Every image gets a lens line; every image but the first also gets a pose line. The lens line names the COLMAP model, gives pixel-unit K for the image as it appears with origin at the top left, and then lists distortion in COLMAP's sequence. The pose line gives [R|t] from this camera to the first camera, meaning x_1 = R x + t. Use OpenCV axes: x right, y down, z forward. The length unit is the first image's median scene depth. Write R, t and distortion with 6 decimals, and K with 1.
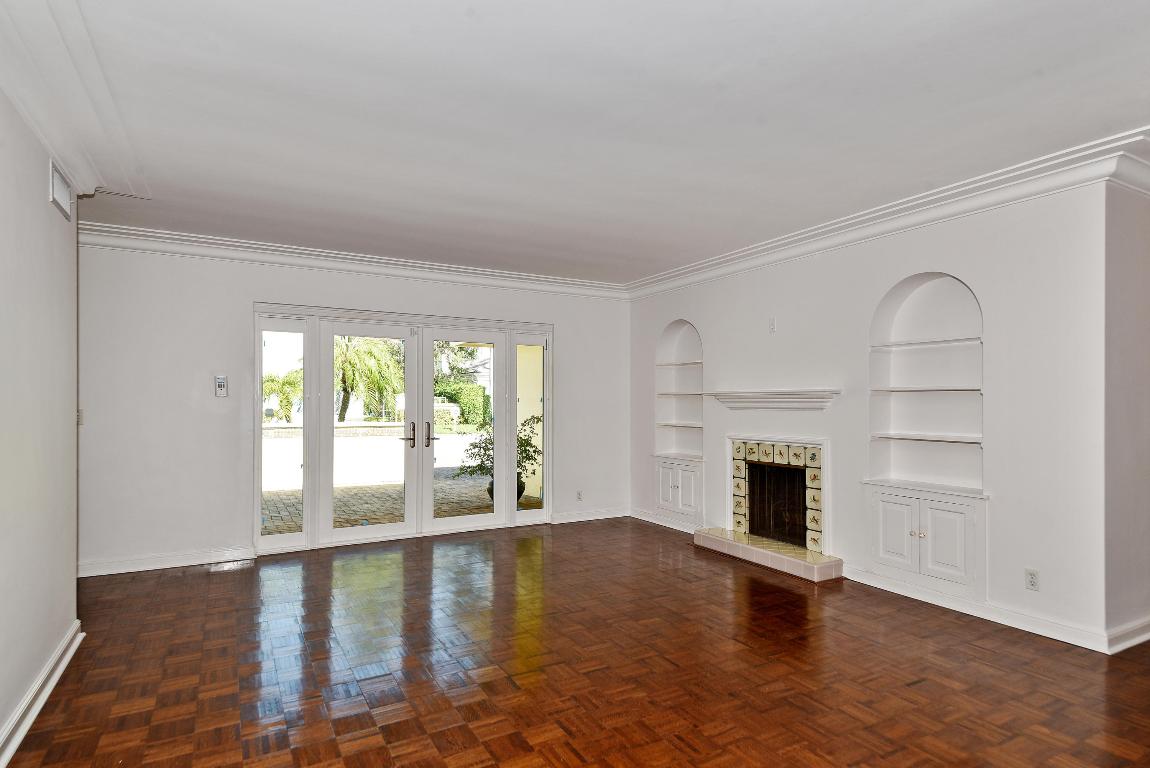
lens RADIAL K [[634.7, 0, 572.4], [0, 634.7, 390.2], [0, 0, 1]] dist [-0.001588, -0.002041]
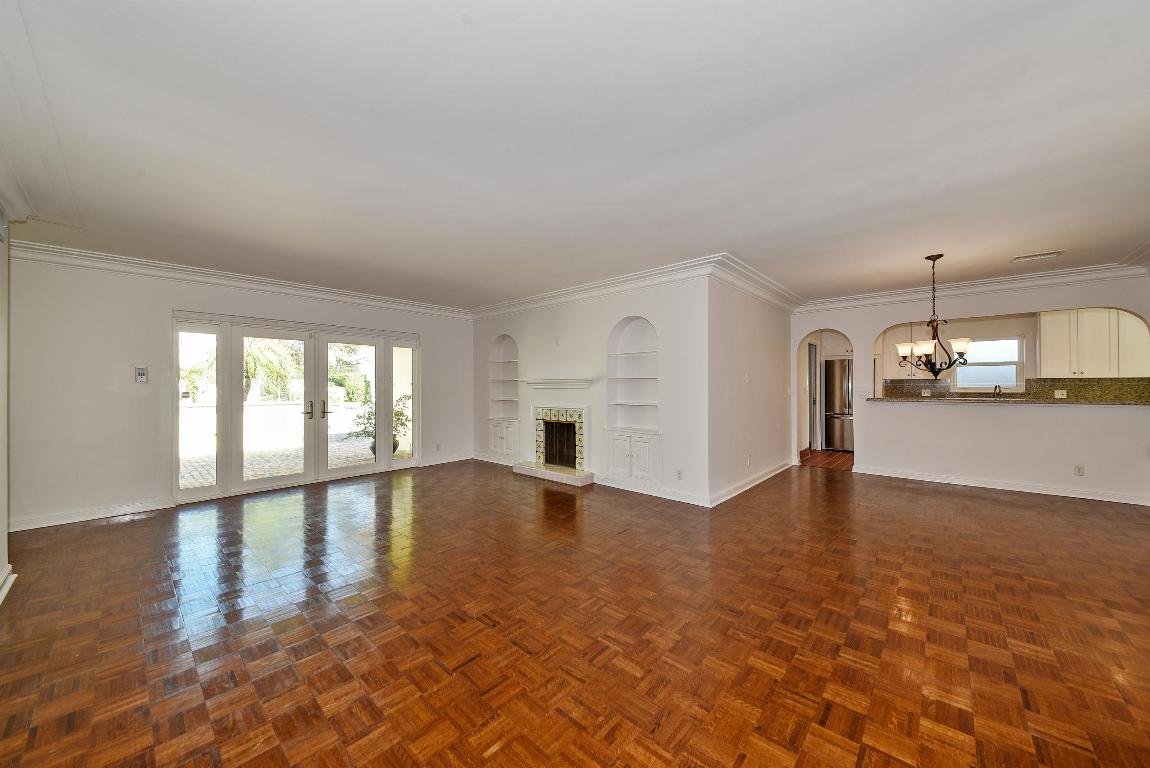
lens RADIAL K [[419.8, 0, 582.8], [0, 419.8, 375.7], [0, 0, 1]] dist [0.001030, -0.001489]
pose [[0.942777, 0.001688, 0.333421, 0.002569], [-0.000893, 0.999996, -0.002540, -0.003961], [-0.333424, 0.002097, 0.942775, -0.103214]]
